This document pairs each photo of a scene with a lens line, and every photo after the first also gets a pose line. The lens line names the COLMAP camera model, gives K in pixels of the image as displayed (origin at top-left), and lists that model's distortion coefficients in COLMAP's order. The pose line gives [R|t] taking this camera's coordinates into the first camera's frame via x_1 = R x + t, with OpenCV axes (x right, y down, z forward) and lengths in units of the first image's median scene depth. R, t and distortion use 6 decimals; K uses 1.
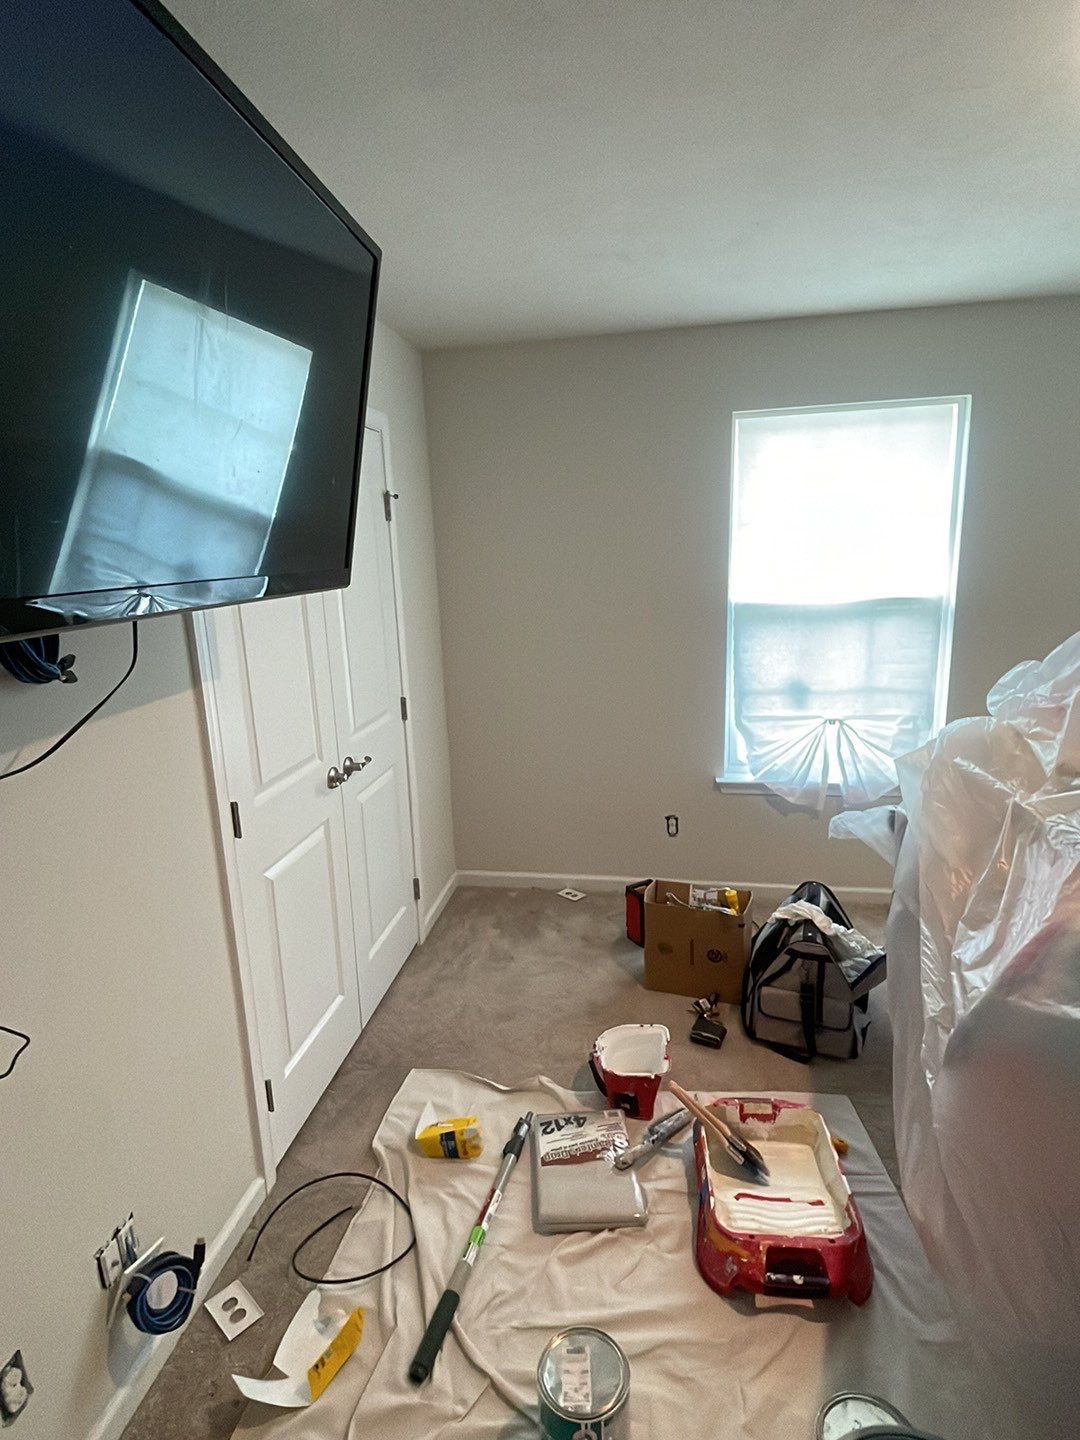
lens RADIAL K [[776.0, 0, 540.0], [0, 776.0, 719.9], [0, 0, 1]] dist [0.042541, -0.031594]
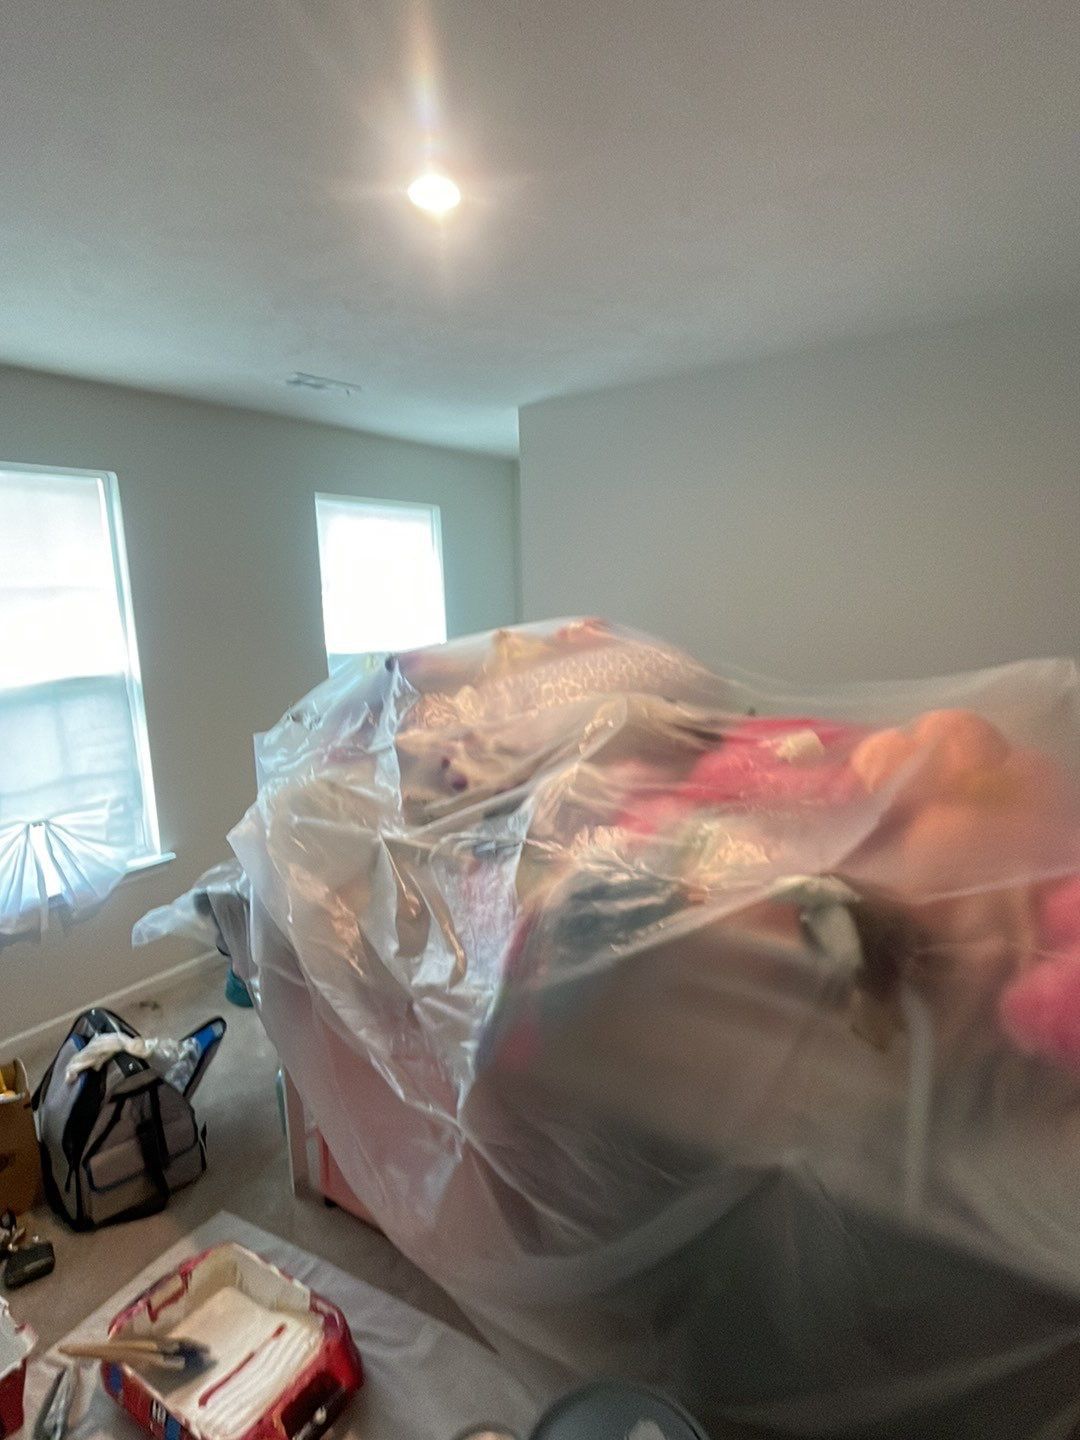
lens RADIAL K [[776.0, 0, 534.5], [0, 776.0, 723.0], [0, 0, 1]] dist [0.042541, -0.031594]
pose [[0.458819, -0.134557, 0.878282, -0.158881], [0.209928, 0.976898, 0.039998, -0.036210], [-0.863374, 0.166024, 0.476467, 0.137405]]
